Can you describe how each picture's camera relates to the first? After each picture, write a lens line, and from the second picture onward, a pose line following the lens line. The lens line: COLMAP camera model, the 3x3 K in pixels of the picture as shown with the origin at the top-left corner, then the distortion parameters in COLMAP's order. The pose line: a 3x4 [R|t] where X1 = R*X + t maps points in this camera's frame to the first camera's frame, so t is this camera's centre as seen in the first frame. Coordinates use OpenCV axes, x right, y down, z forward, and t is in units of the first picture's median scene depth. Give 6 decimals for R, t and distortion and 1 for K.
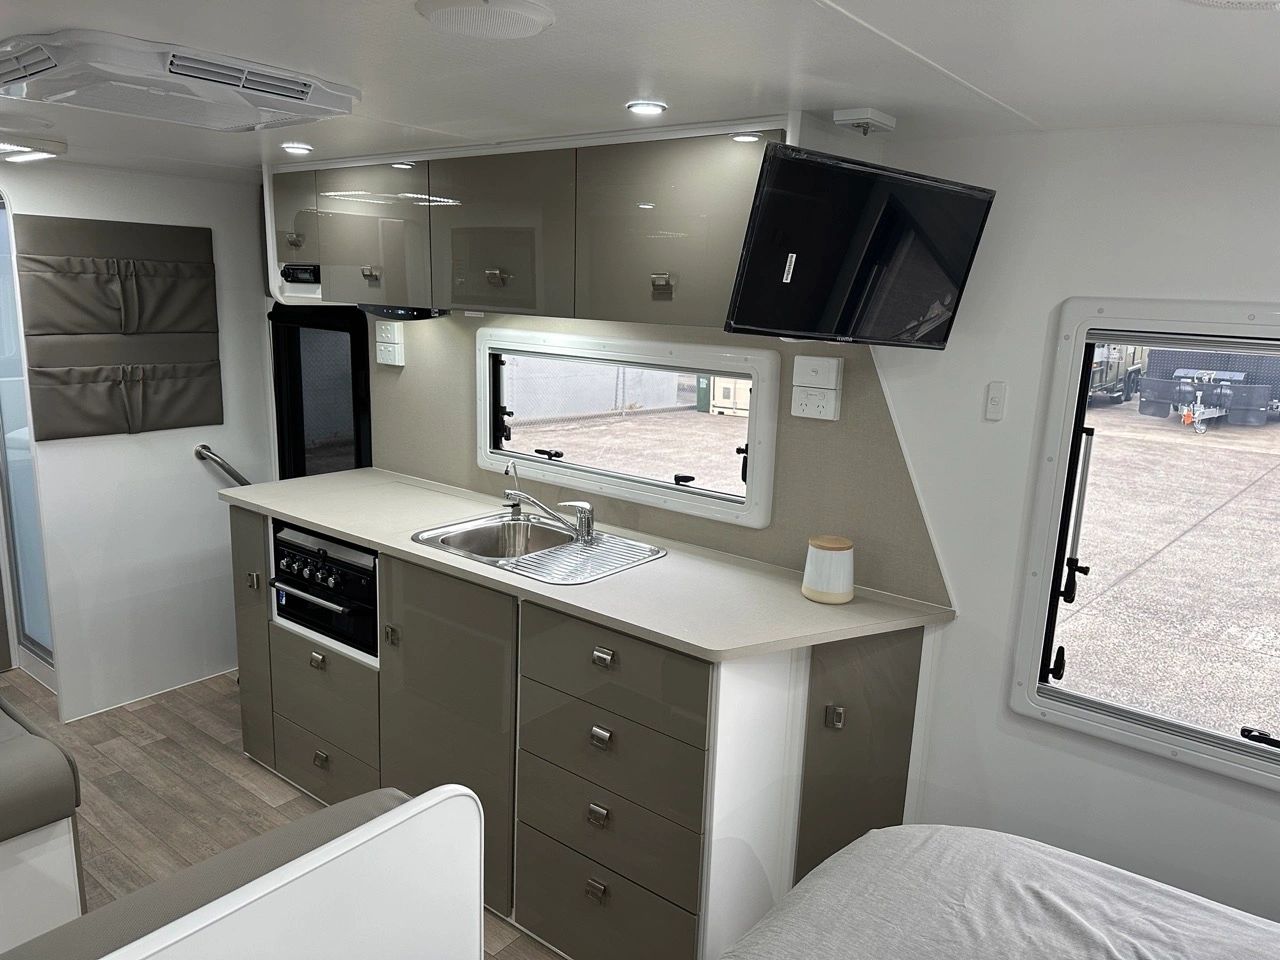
lens RADIAL K [[900.0, 0, 640.0], [0, 900.0, 480.0], [0, 0, 1]] dist [0.053903, -0.062144]
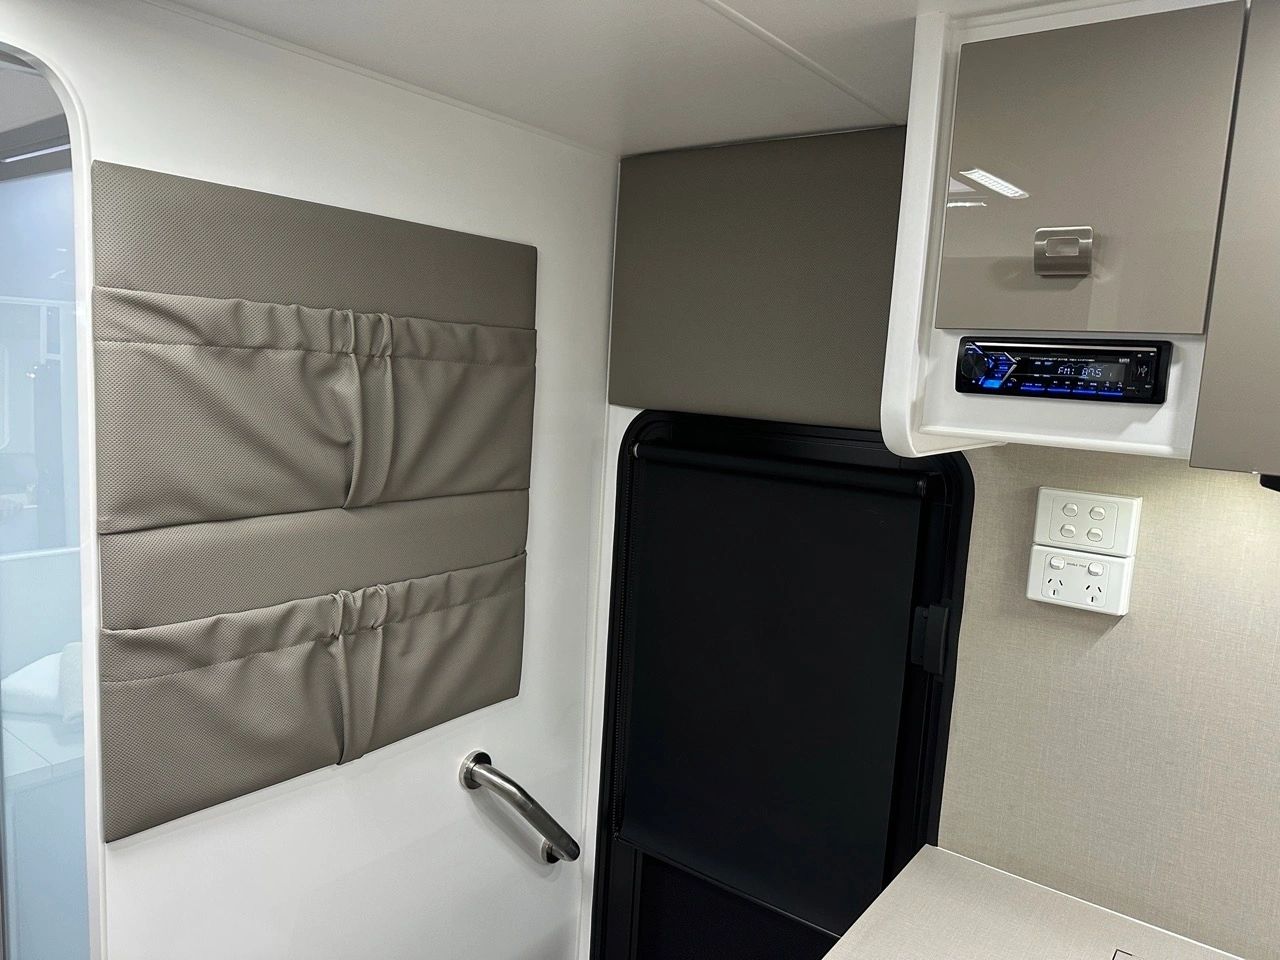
lens RADIAL K [[903.5, 0, 640.0], [0, 903.5, 480.0], [0, 0, 1]] dist [0.133279, -0.240954]
pose [[0.999592, 0.019008, 0.021297, -0.461856], [-0.017320, 0.996895, -0.076813, -0.147191], [-0.022691, 0.076413, 0.996818, 0.629149]]
